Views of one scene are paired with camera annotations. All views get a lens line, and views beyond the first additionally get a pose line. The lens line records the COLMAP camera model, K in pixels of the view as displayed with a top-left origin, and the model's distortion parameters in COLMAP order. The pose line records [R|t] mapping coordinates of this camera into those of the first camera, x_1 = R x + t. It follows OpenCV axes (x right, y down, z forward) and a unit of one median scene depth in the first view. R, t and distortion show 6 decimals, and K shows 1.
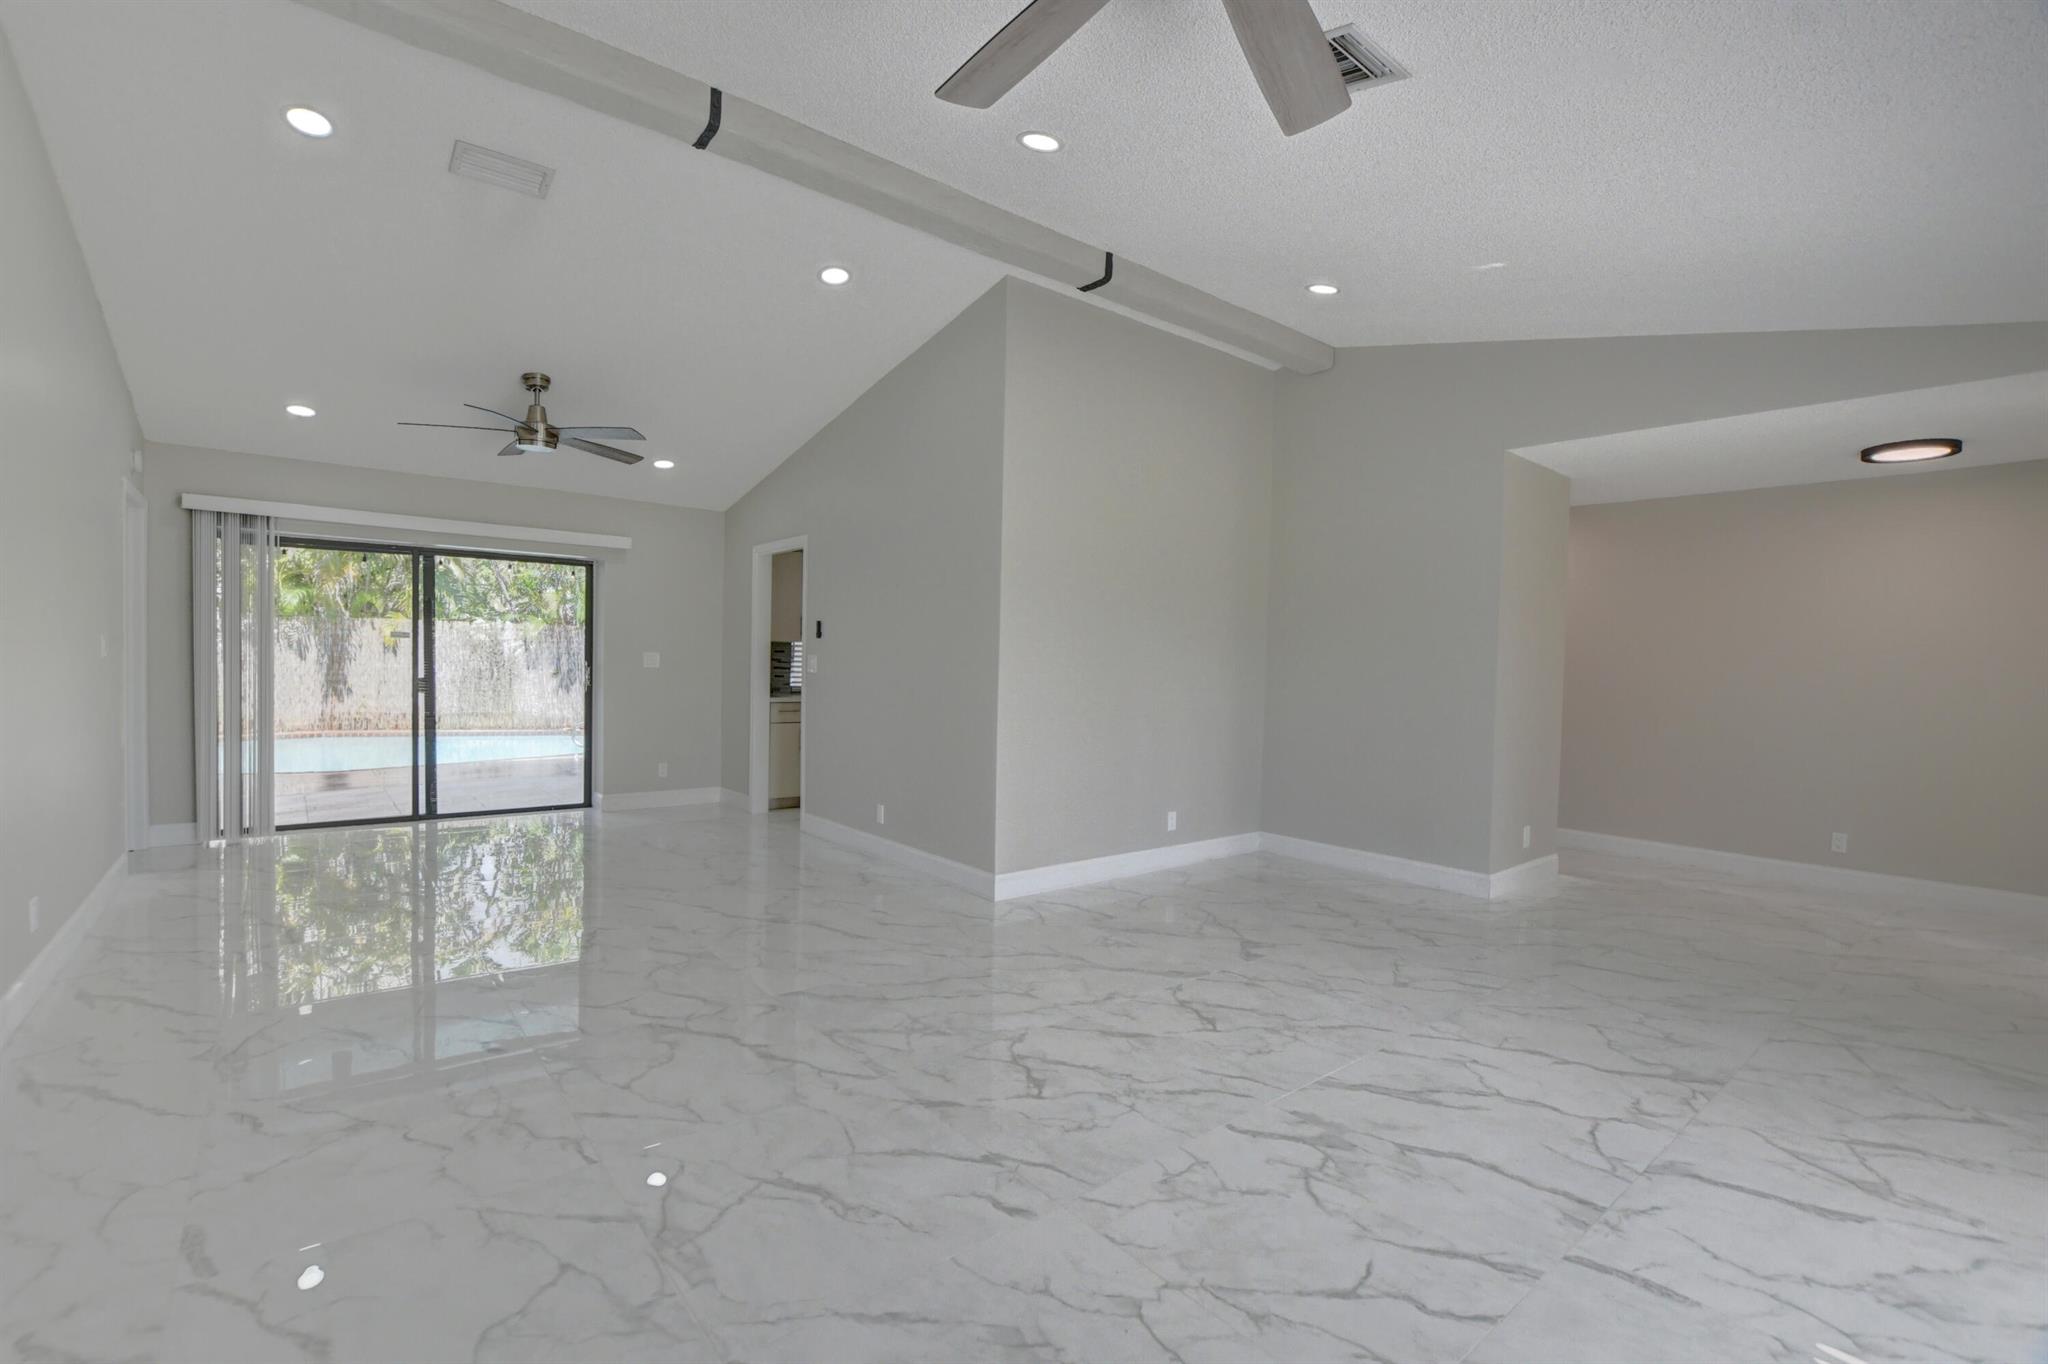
lens RADIAL K [[894.4, 0, 1009.0], [0, 894.4, 685.9], [0, 0, 1]] dist [-0.026970, 0.003697]
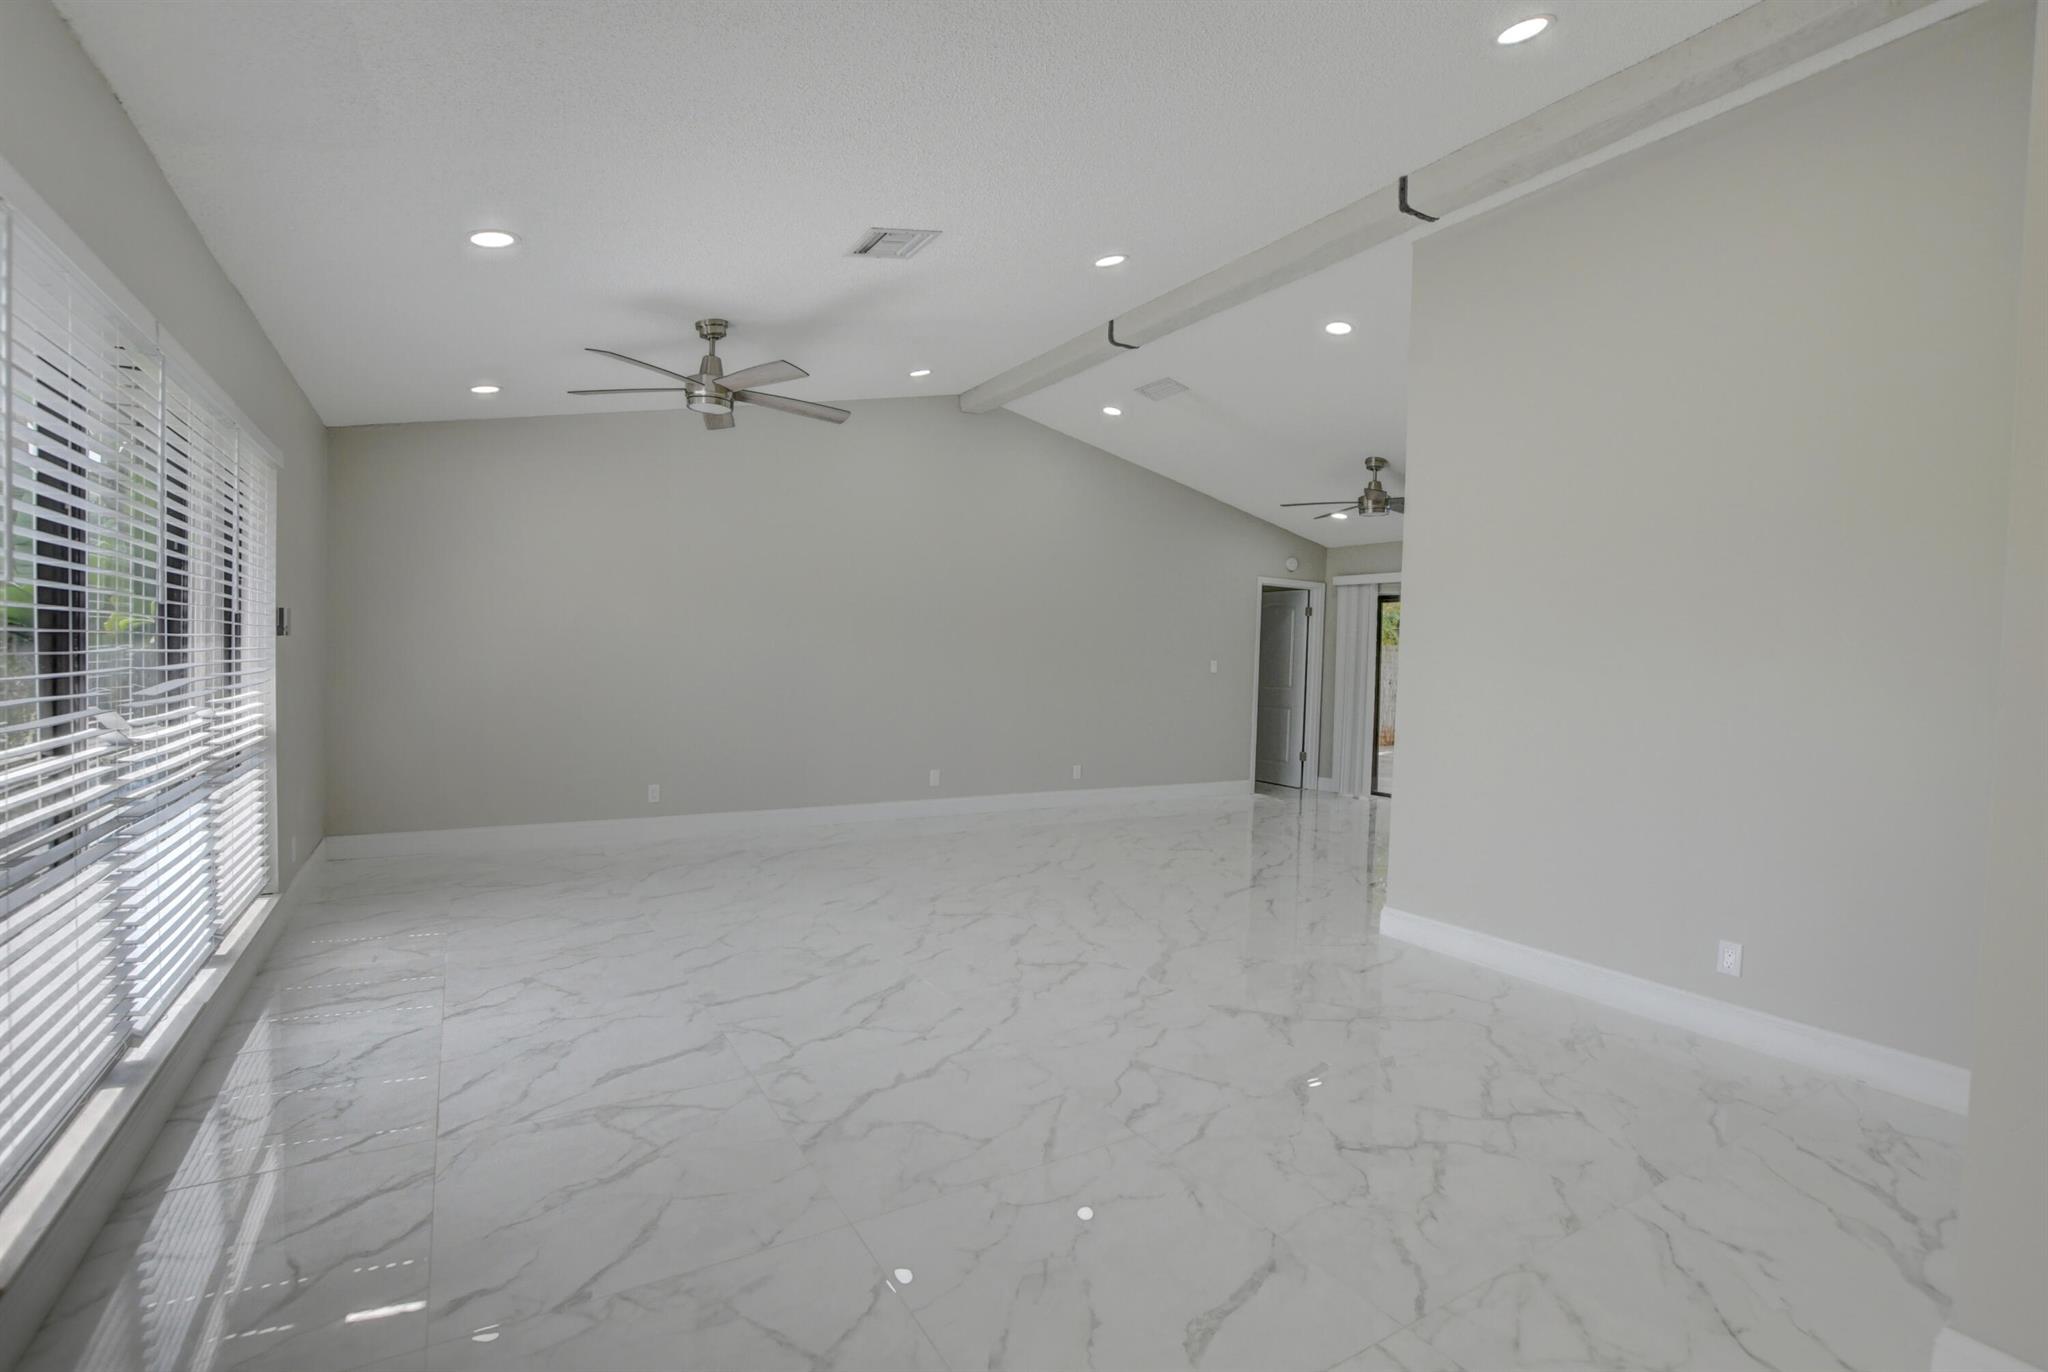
lens RADIAL K [[904.9, 0, 1029.7], [0, 904.9, 691.0], [0, 0, 1]] dist [-0.025073, 0.000939]
pose [[-0.115276, 0.008863, -0.993294, 0.846516], [-0.054586, 0.998393, 0.015243, 0.001558], [0.991833, 0.055977, -0.114607, 0.670816]]
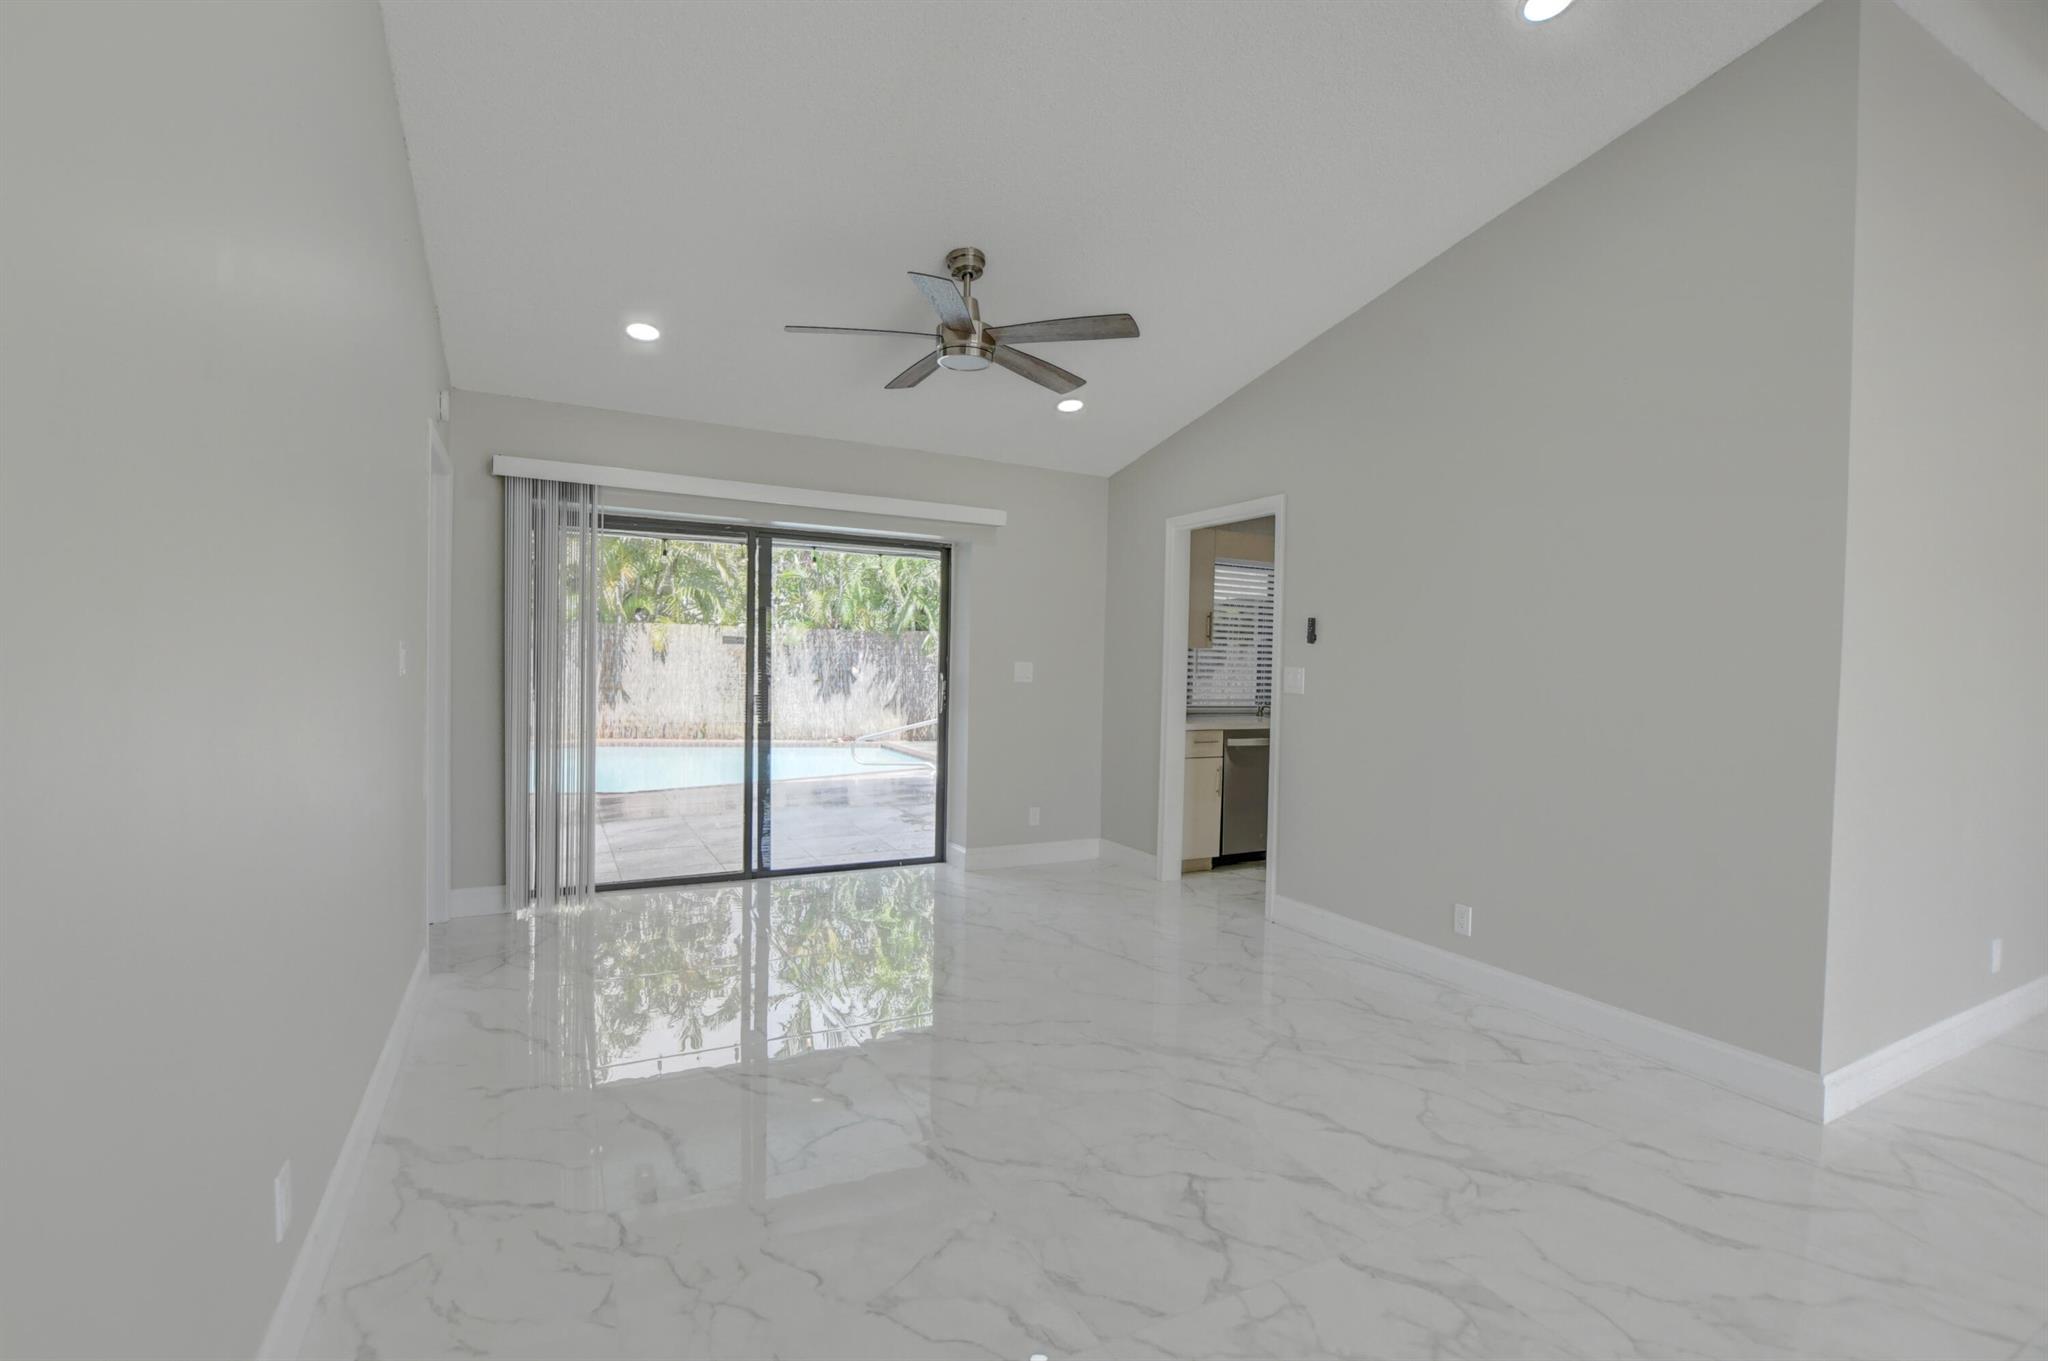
lens RADIAL K [[904.9, 0, 1029.7], [0, 904.9, 685.5], [0, 0, 1]] dist [-0.025073, 0.000939]
pose [[0.981738, 0.004922, -0.190175, -0.355175], [-0.005821, 0.999974, -0.004171, -0.020530], [0.190150, 0.005202, 0.981741, 0.341218]]
